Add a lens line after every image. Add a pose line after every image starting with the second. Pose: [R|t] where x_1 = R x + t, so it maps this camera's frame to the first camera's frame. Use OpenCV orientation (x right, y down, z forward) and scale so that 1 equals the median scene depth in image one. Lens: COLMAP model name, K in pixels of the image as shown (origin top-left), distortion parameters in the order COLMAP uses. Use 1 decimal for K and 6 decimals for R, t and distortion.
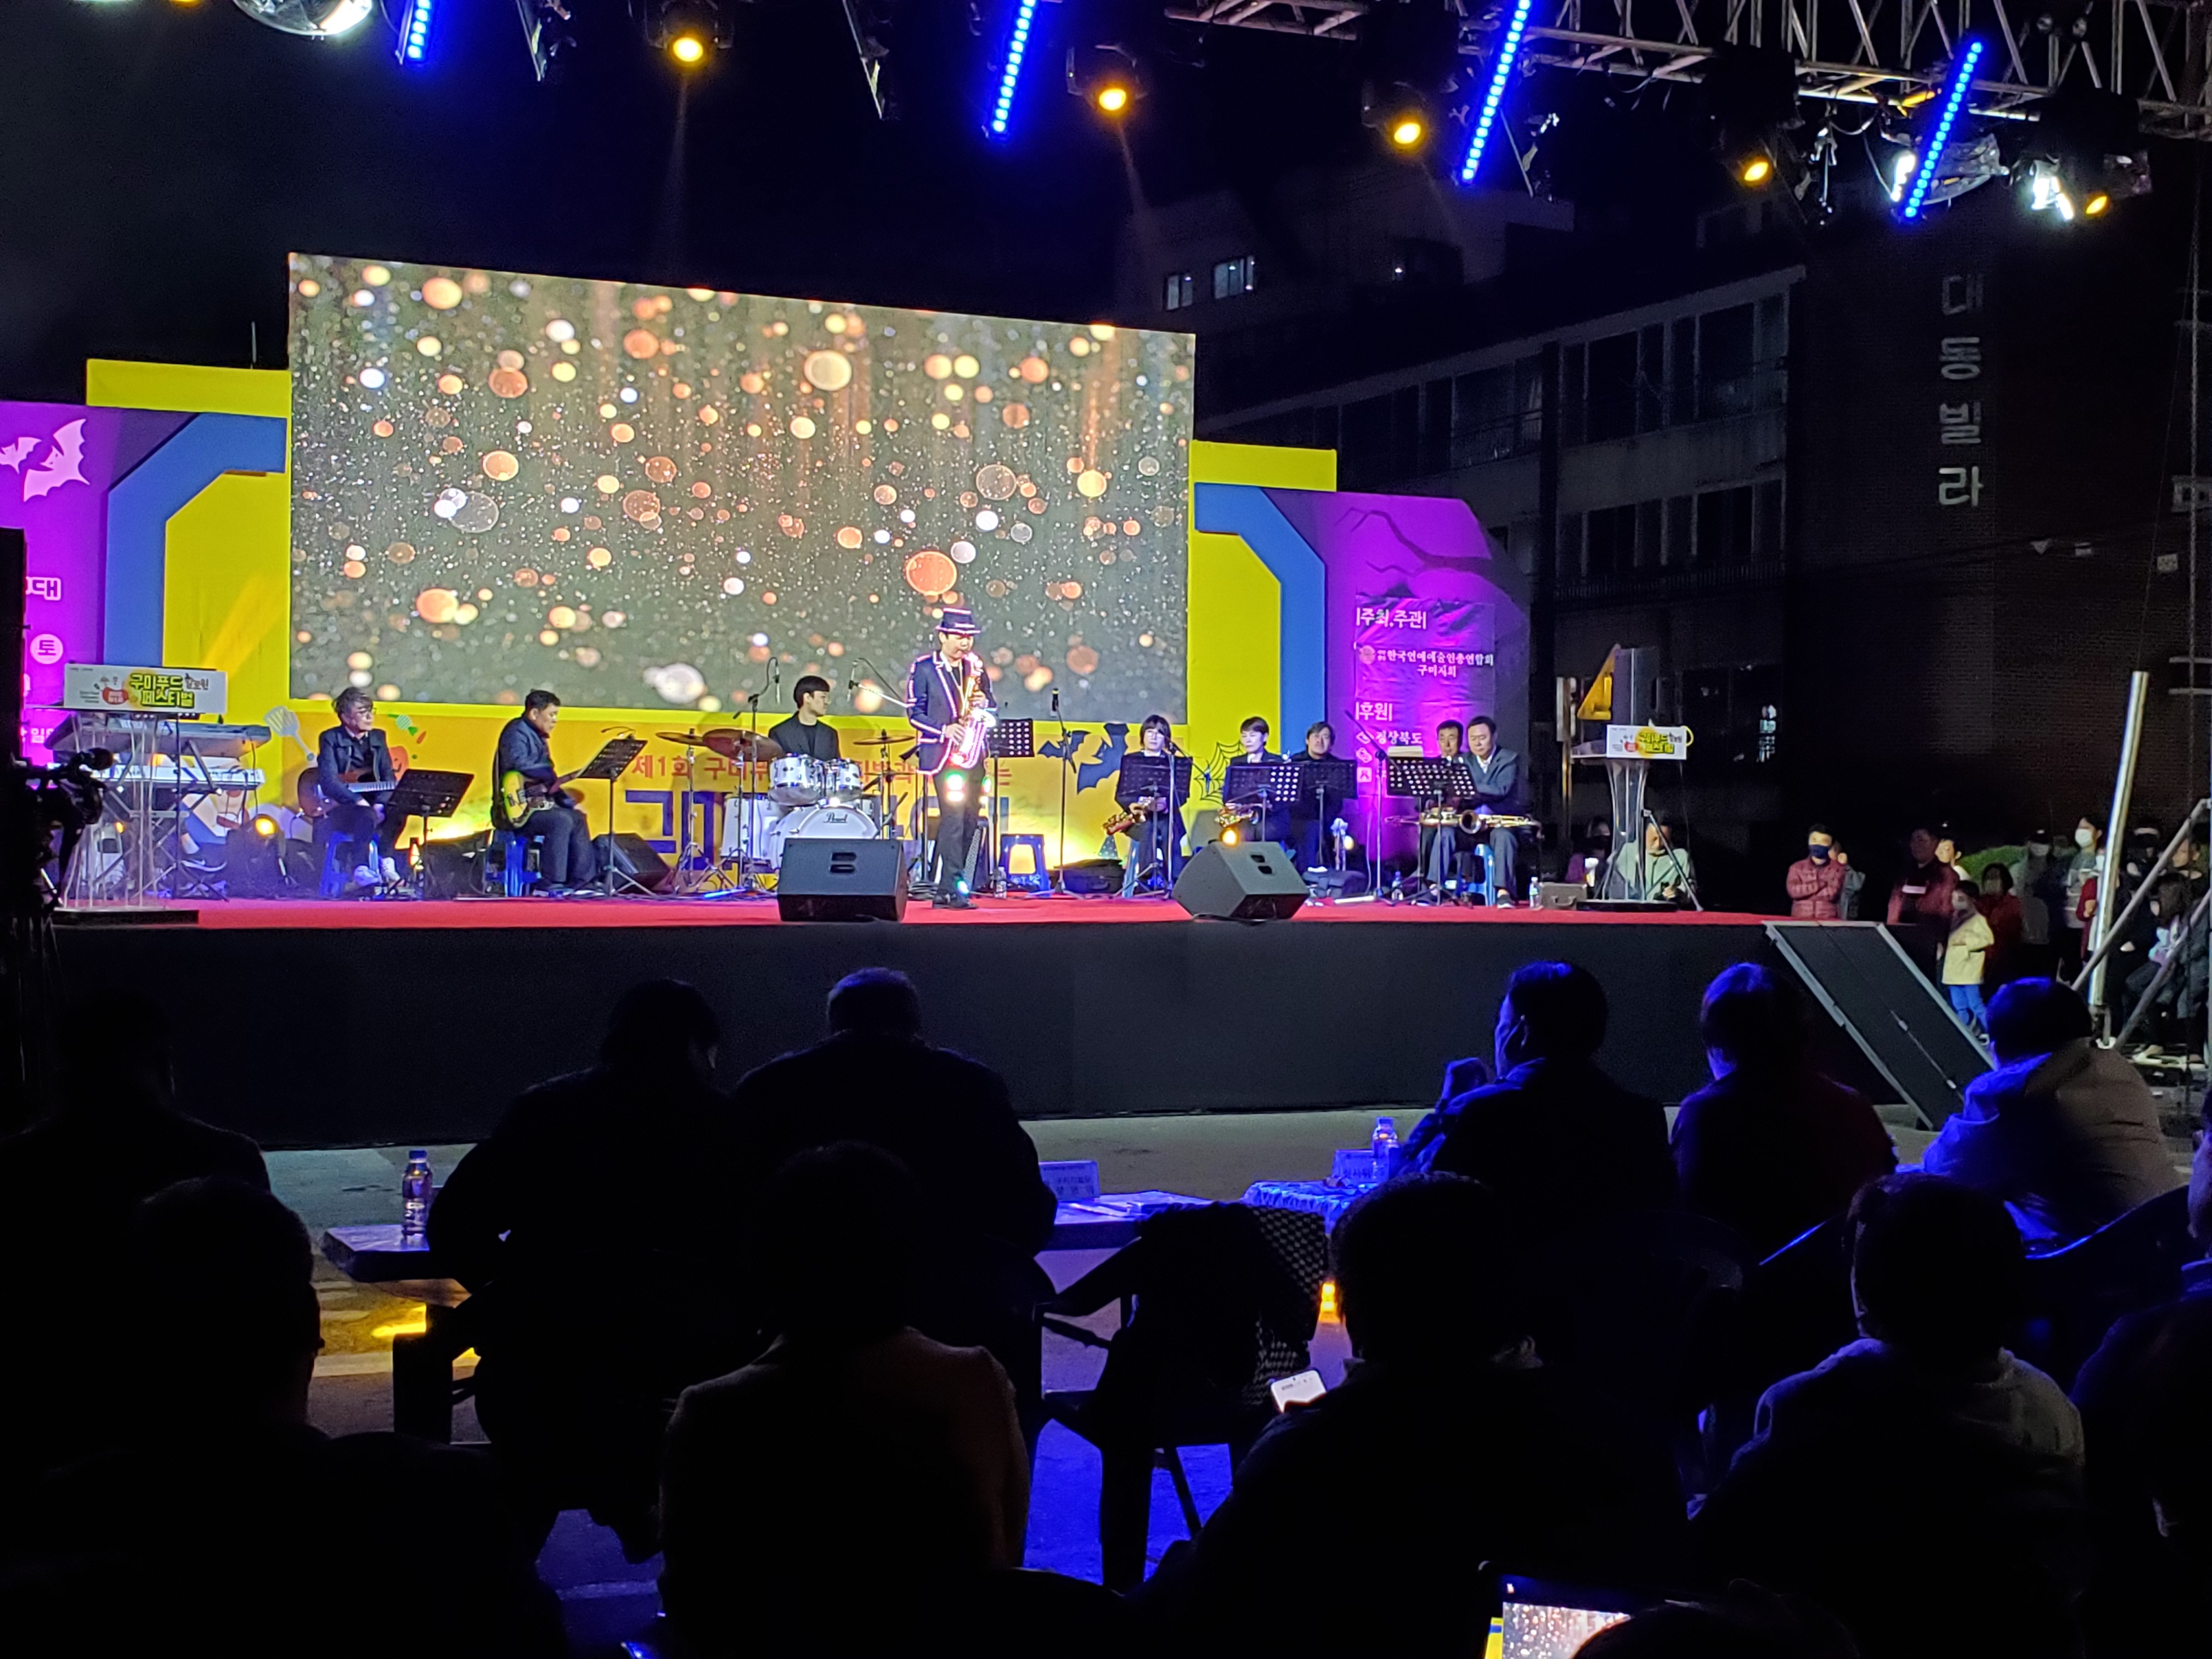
lens RADIAL K [[2964.8, 0, 1119.5], [0, 2964.8, 867.7], [0, 0, 1]] dist [0.081961, -0.049803]
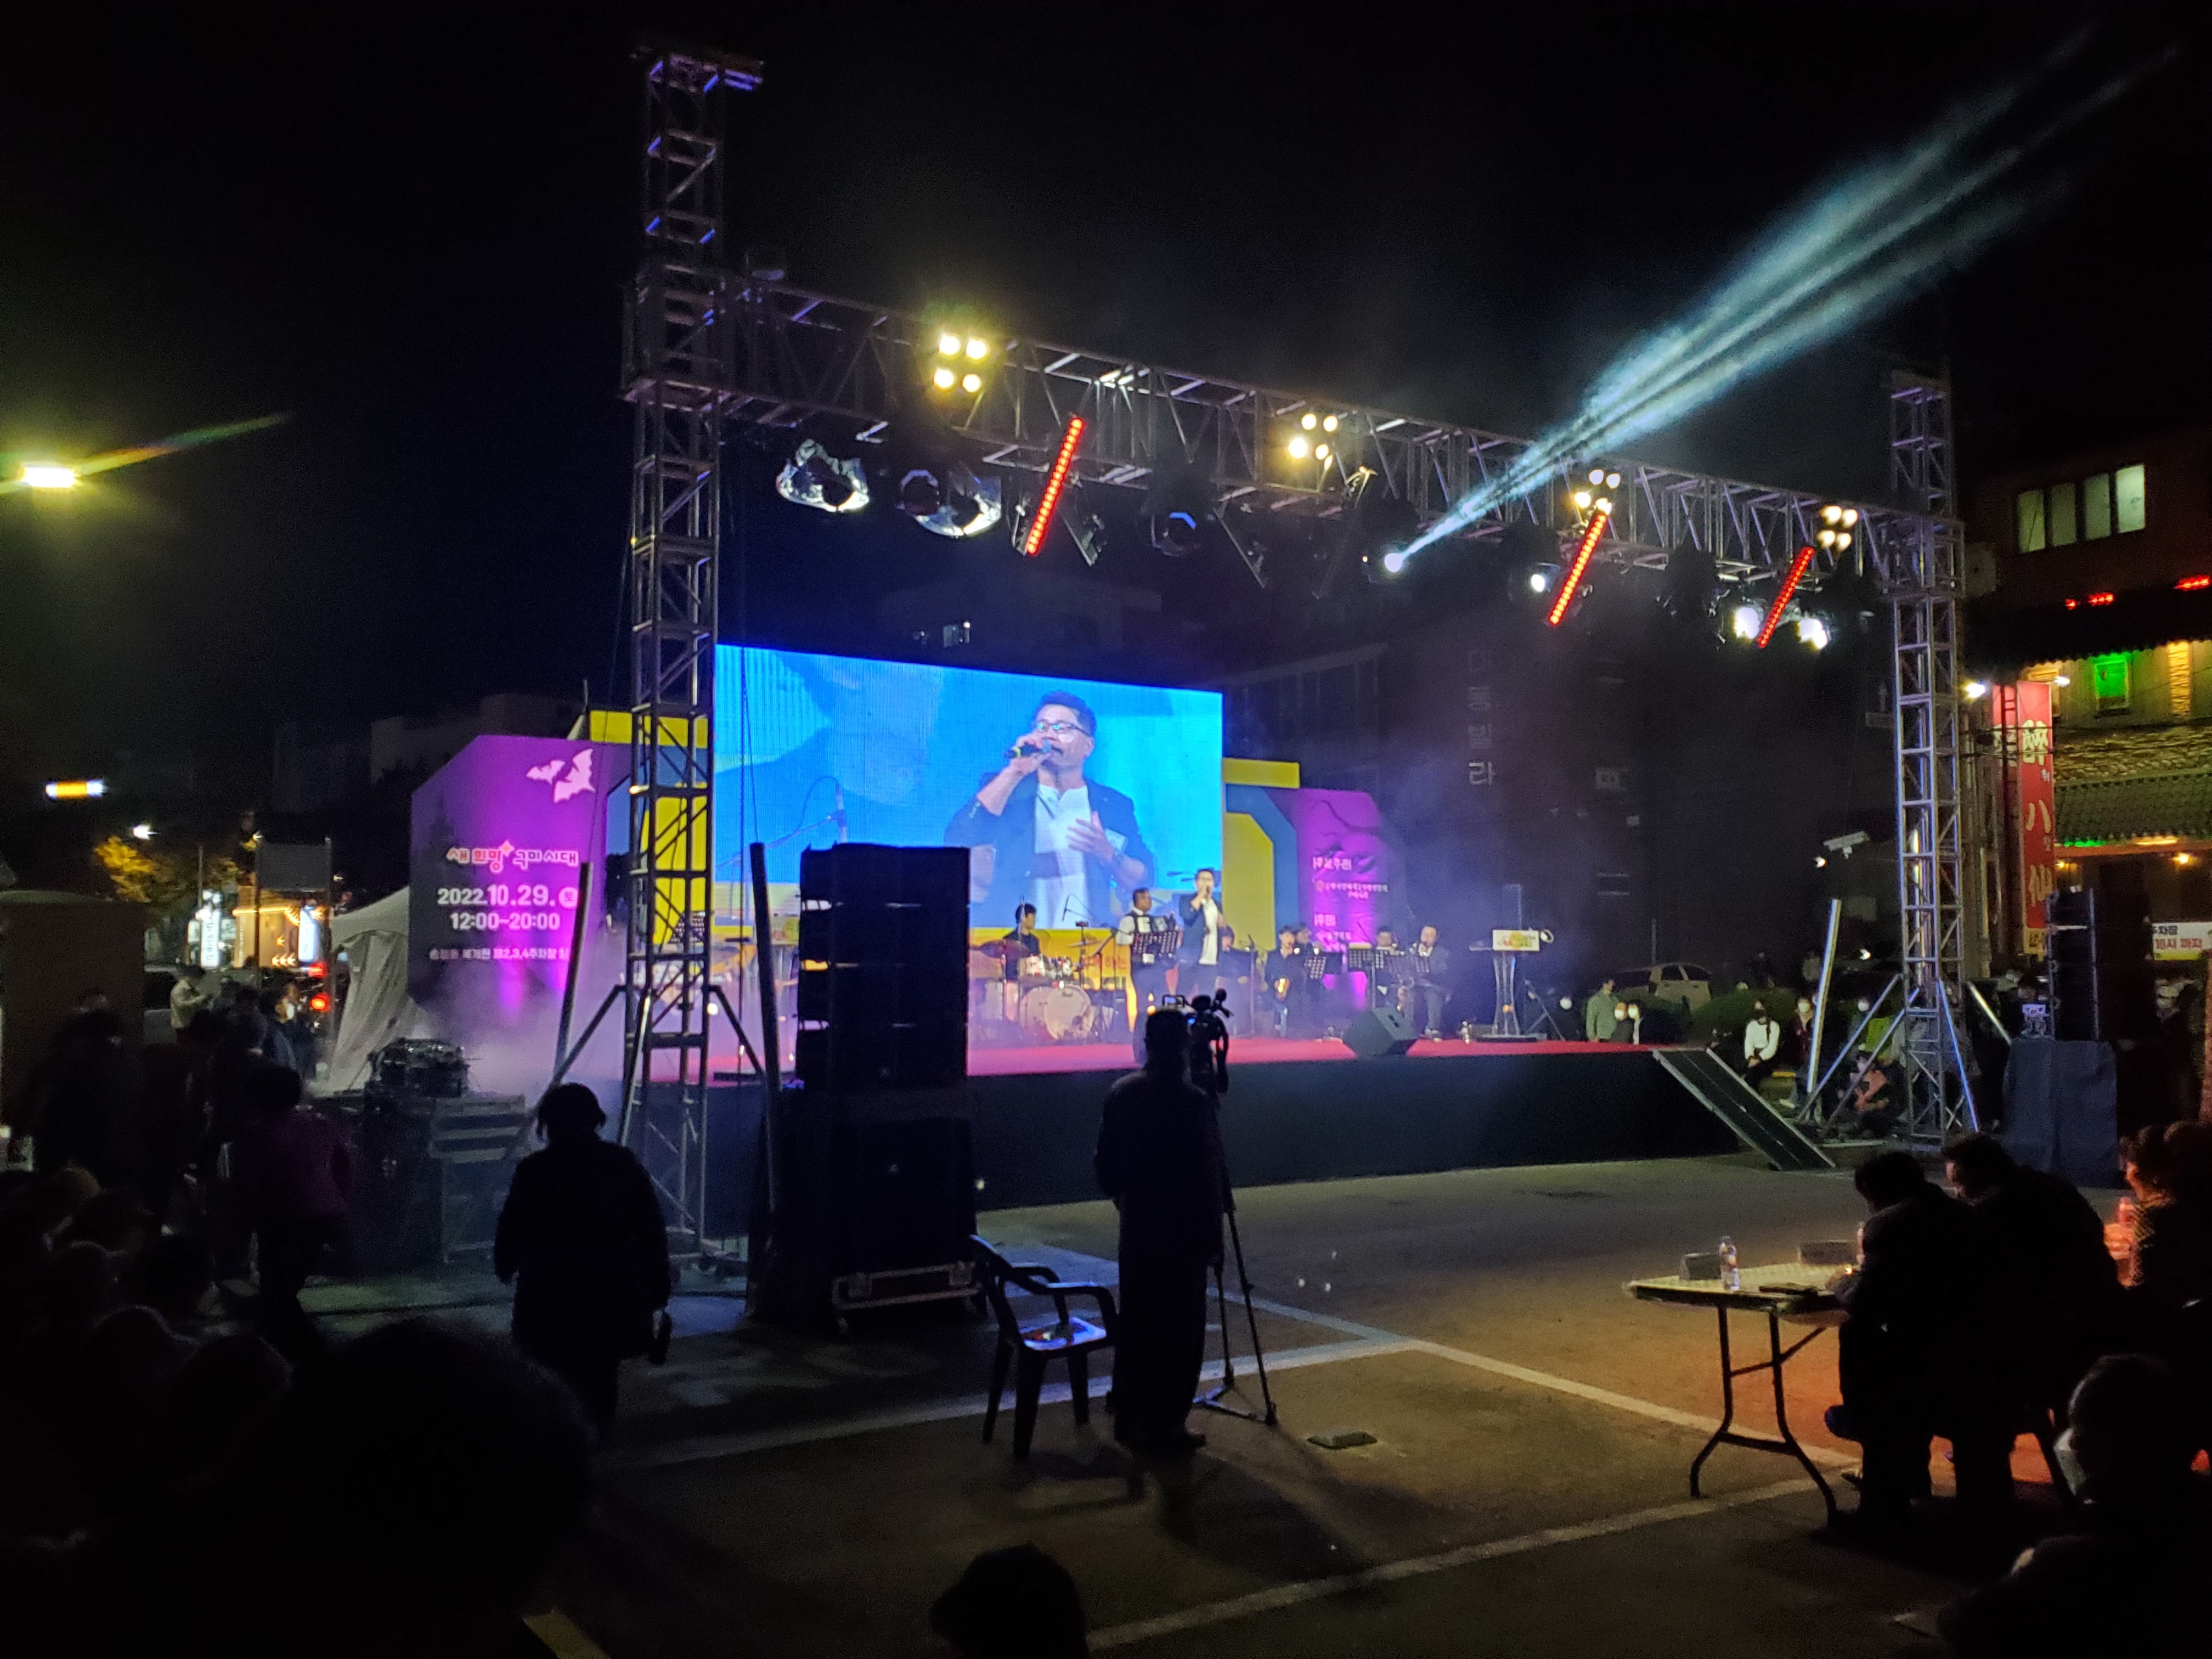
lens RADIAL K [[1880.1, 0, 1131.5], [0, 1880.1, 852.9], [0, 0, 1]] dist [0.122901, -0.183594]
pose [[0.982567, -0.006561, 0.185793, -0.243414], [0.020780, 0.996991, -0.074685, -0.016003], [-0.184744, 0.077244, 0.979746, -0.012591]]
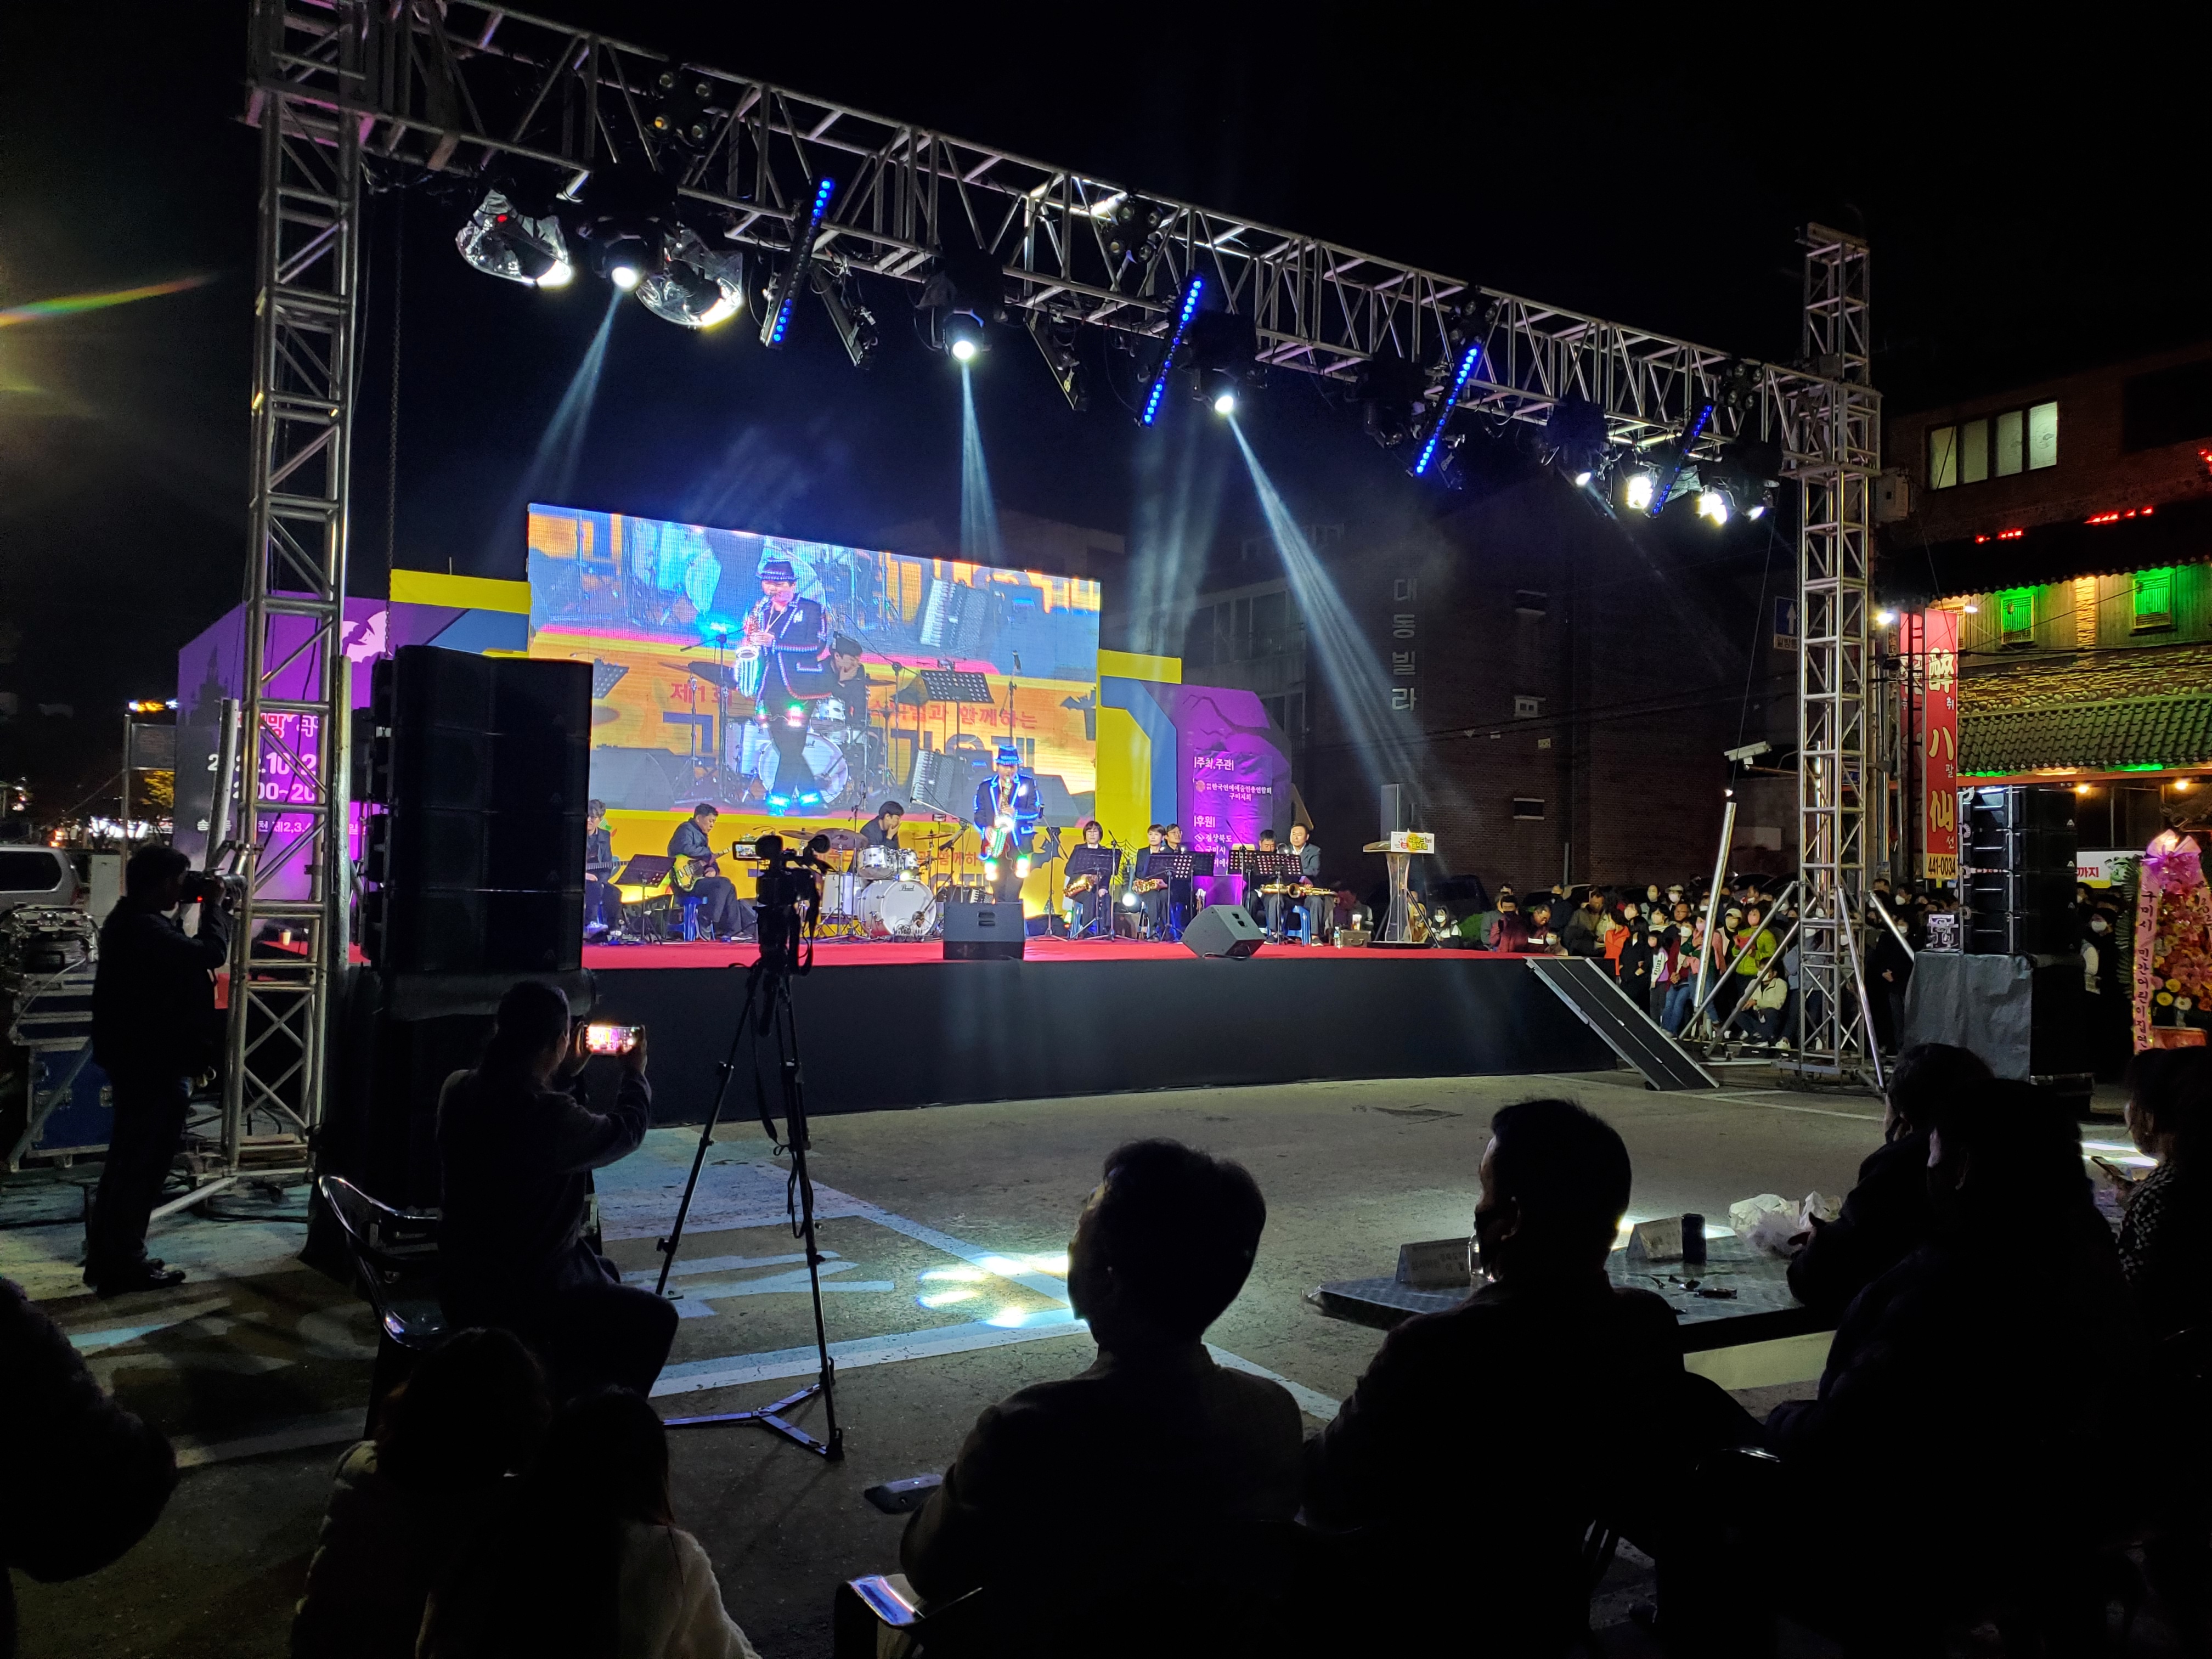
lens RADIAL K [[1692.9, 0, 1093.8], [0, 1692.9, 831.4], [0, 0, 1]] dist [0.029783, -0.004468]
pose [[0.985082, 0.009133, 0.171843, -0.145278], [-0.000666, 0.998785, -0.049266, -0.003135], [-0.172084, 0.048417, 0.983892, 0.135225]]
